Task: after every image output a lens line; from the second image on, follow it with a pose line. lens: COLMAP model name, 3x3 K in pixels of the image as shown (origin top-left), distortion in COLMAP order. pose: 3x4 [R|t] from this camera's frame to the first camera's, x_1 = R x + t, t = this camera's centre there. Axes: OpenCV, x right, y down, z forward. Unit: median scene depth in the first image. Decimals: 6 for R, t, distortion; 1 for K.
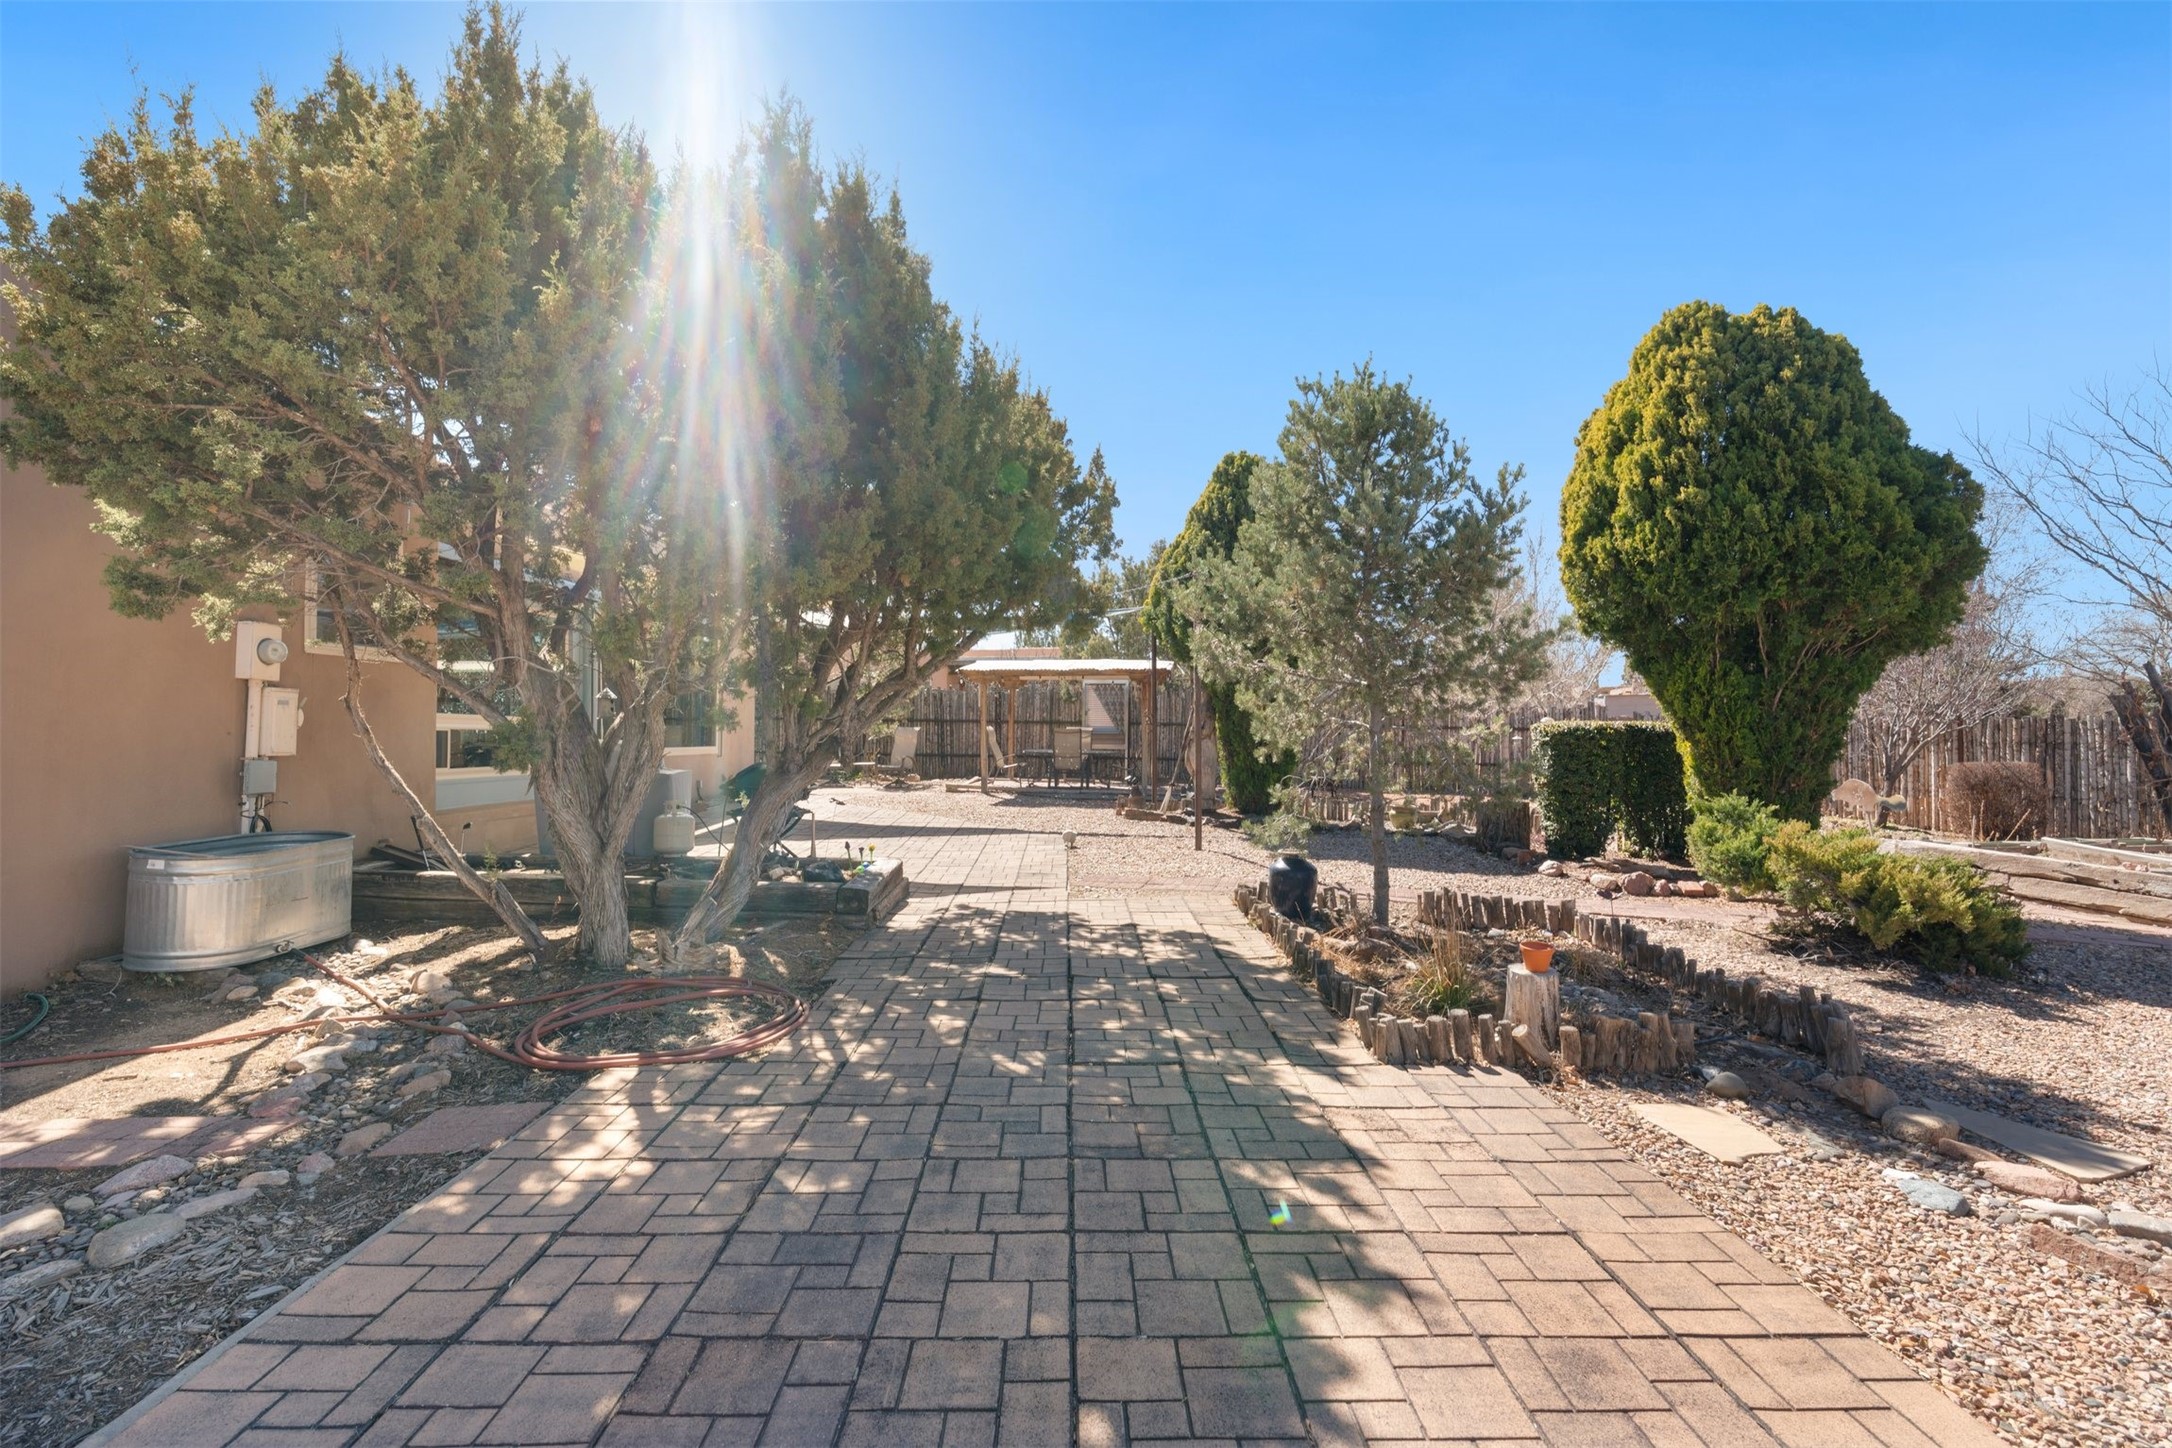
lens RADIAL K [[1013.1, 0, 1086.0], [0, 1013.1, 724.0], [0, 0, 1]] dist [-0.001217, 0.000136]
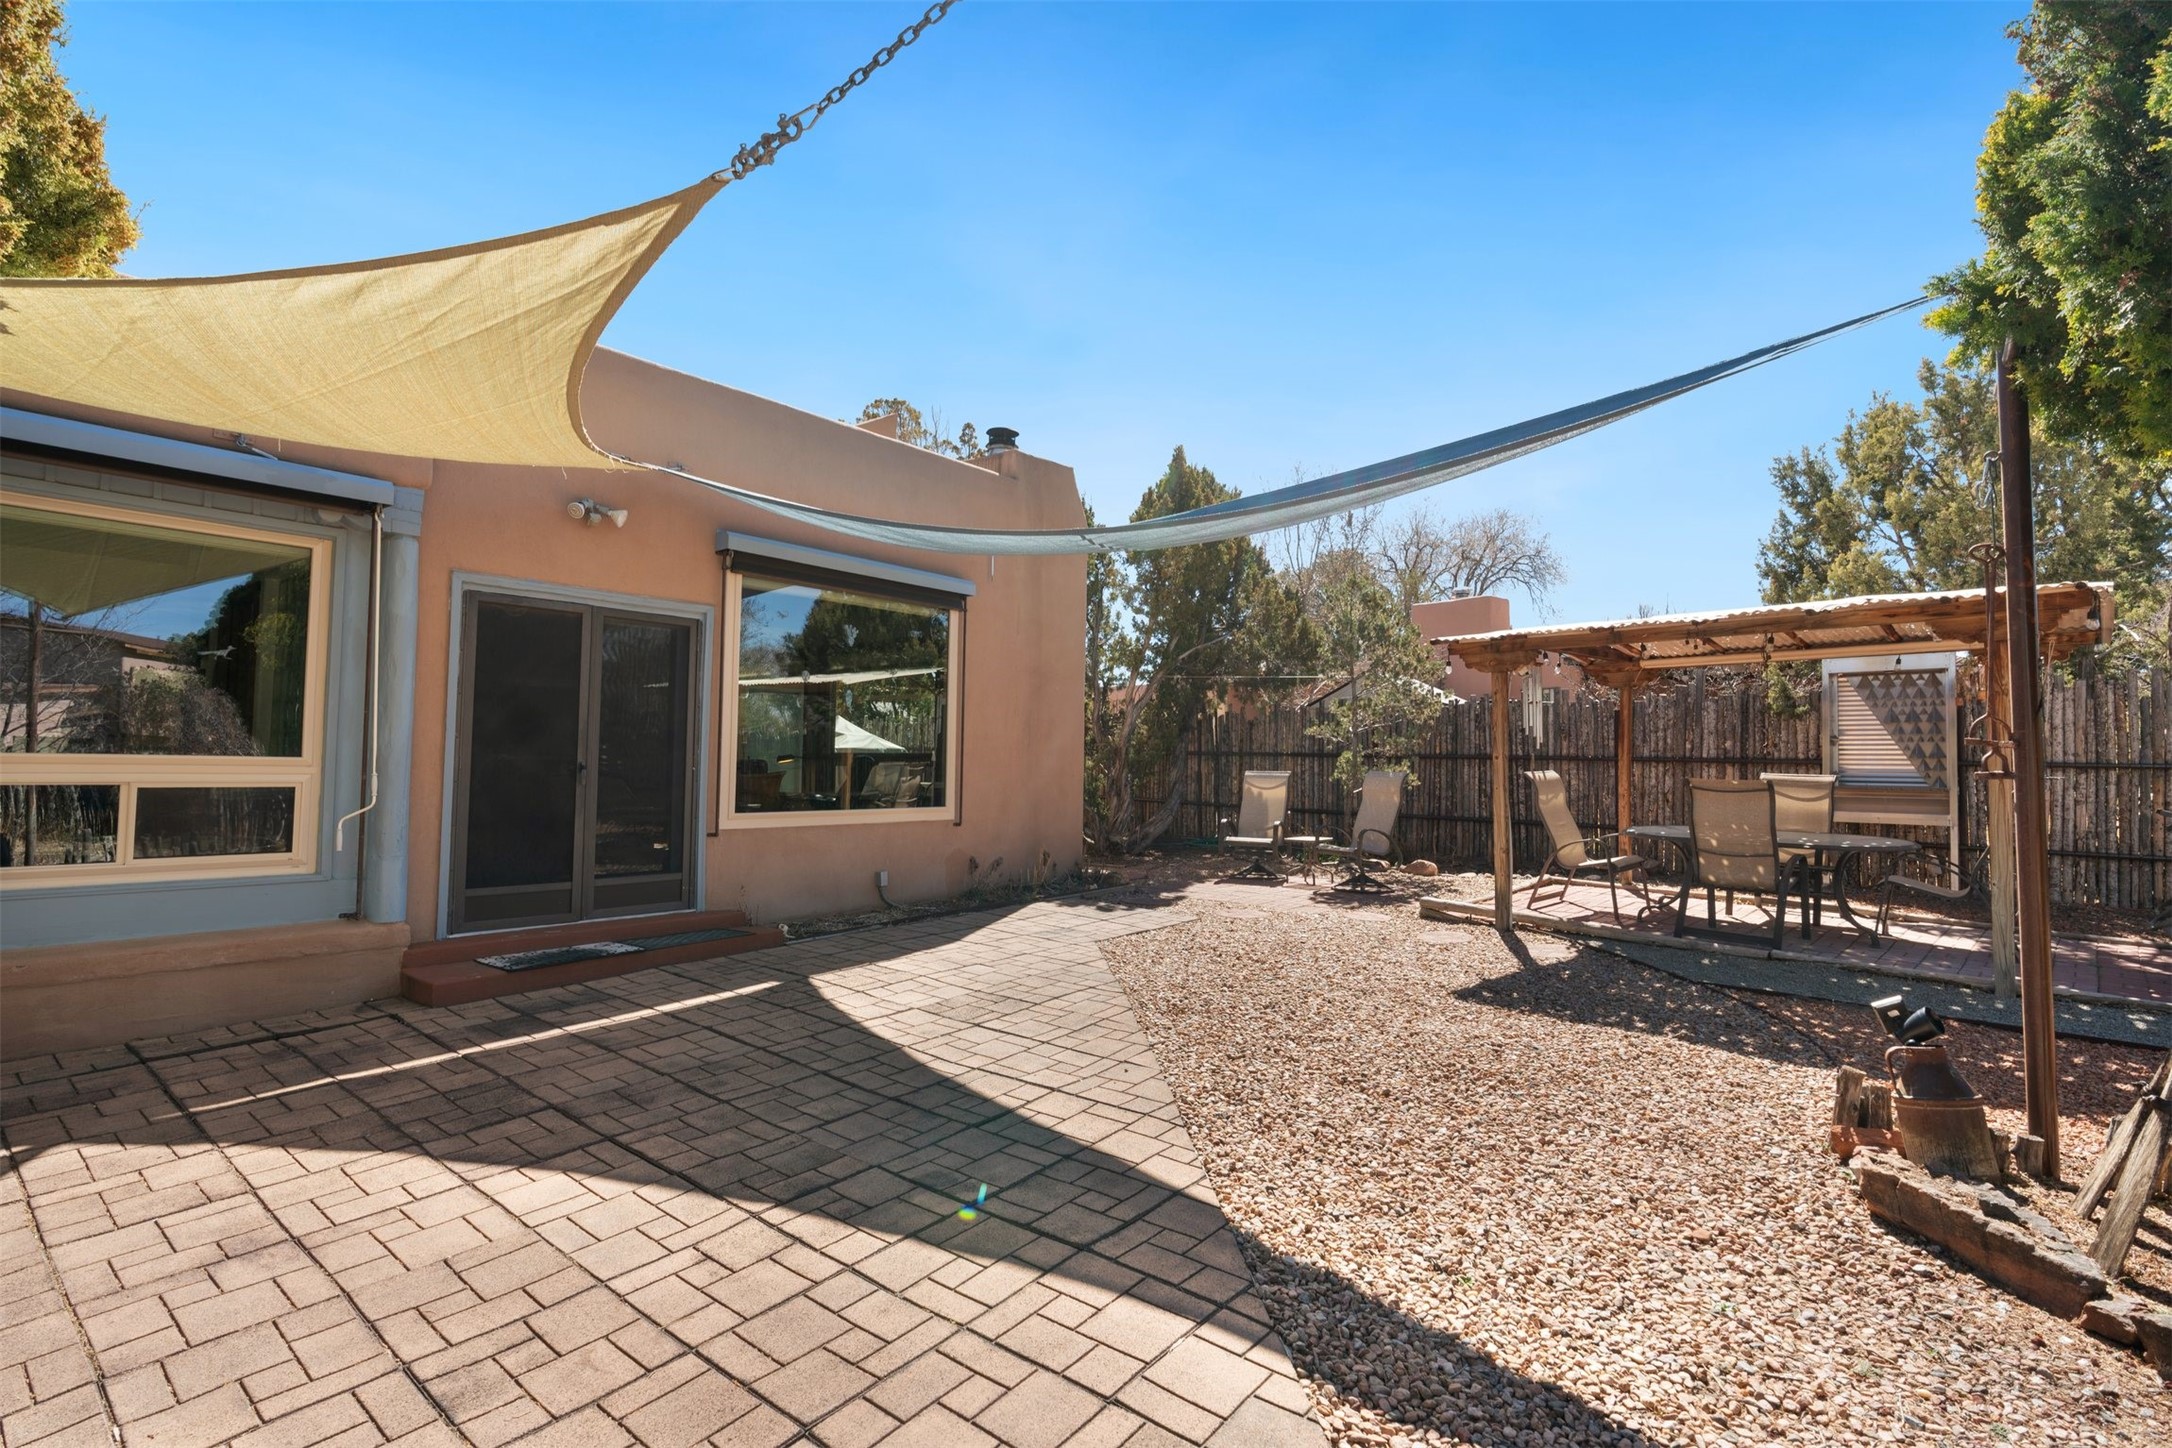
lens RADIAL K [[1013.1, 0, 1086.0], [0, 1013.1, 724.0], [0, 0, 1]] dist [-0.001217, 0.000136]
pose [[0.768723, -0.023608, -0.639146, 0.036160], [0.001402, 0.999378, -0.035229, -0.002817], [0.639581, 0.026185, 0.768278, 0.504383]]
